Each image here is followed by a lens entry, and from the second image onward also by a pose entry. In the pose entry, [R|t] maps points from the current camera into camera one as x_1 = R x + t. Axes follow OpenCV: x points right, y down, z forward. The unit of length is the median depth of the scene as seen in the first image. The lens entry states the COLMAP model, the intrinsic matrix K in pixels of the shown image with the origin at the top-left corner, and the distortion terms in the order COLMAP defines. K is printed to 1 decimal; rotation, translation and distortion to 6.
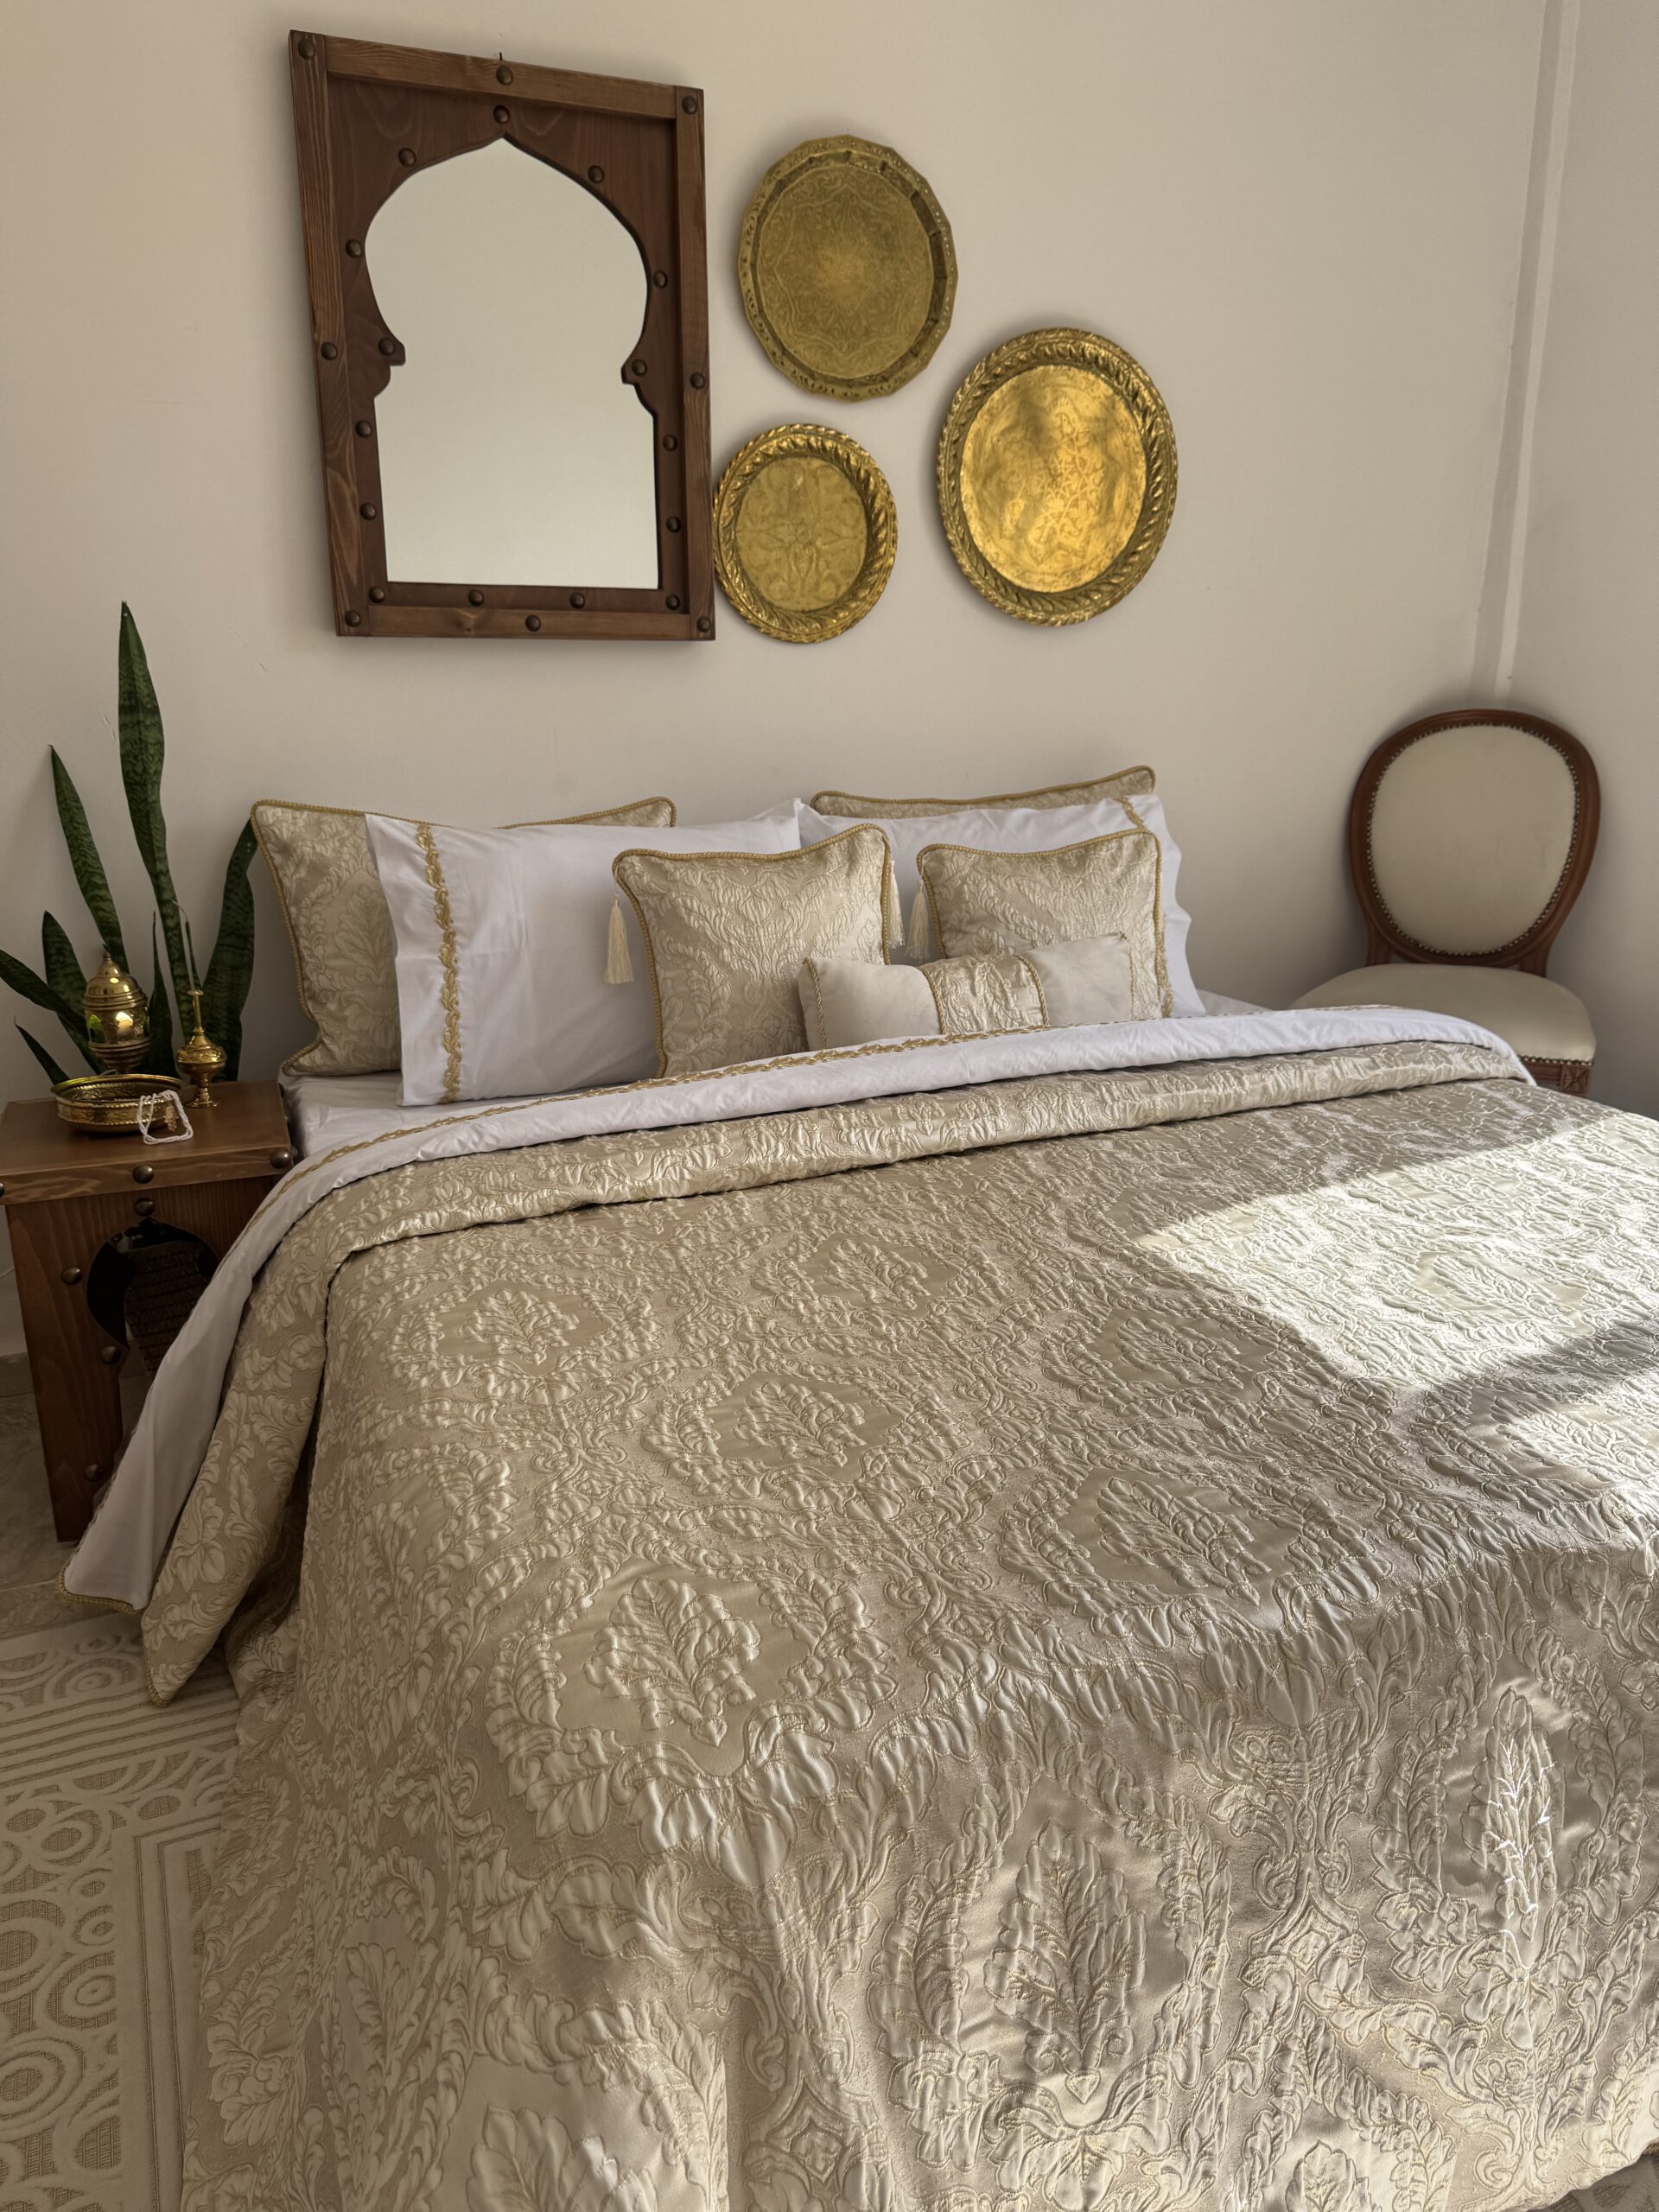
lens RADIAL K [[1565.8, 0, 833.9], [0, 1565.8, 1098.0], [0, 0, 1]] dist [0.015007, -0.025265]
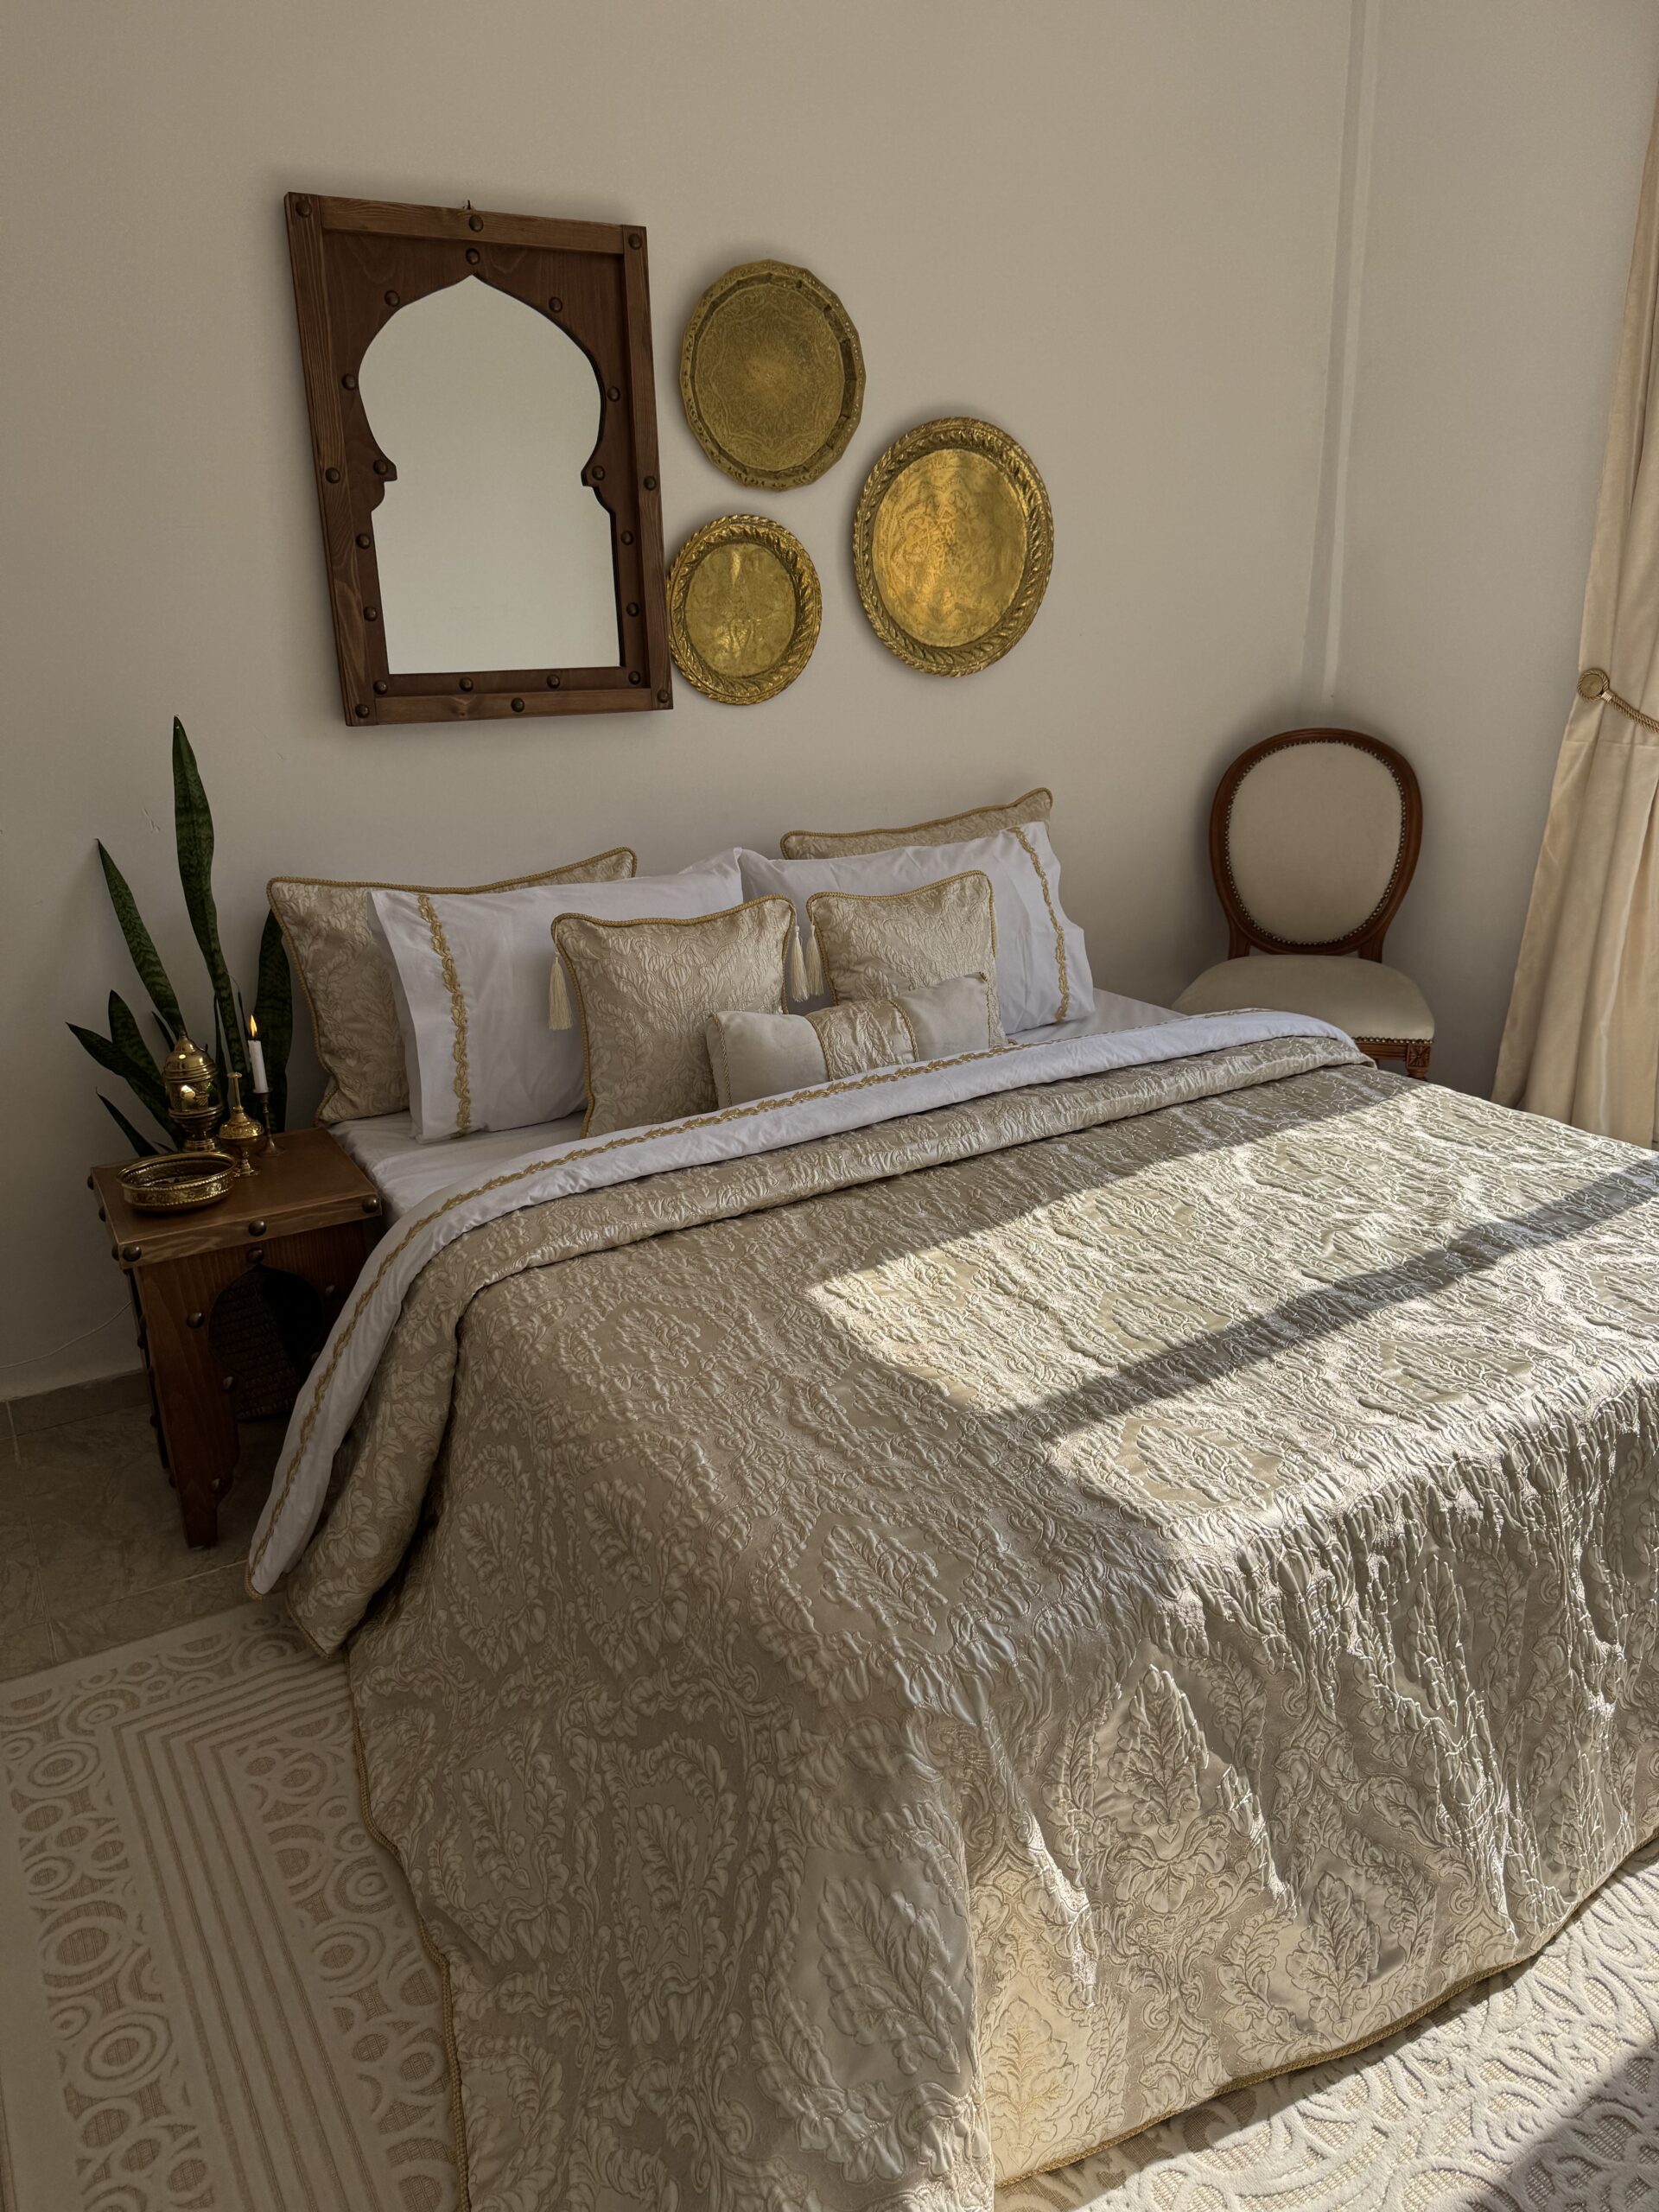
lens RADIAL K [[1553.5, 0, 823.4], [0, 1553.5, 1100.0], [0, 0, 1]] dist [0.090186, -0.177759]
pose [[0.992376, -0.059043, 0.108187, -0.119855], [0.054076, 0.997369, 0.048286, -0.065307], [-0.110753, -0.042068, 0.992957, -0.169554]]
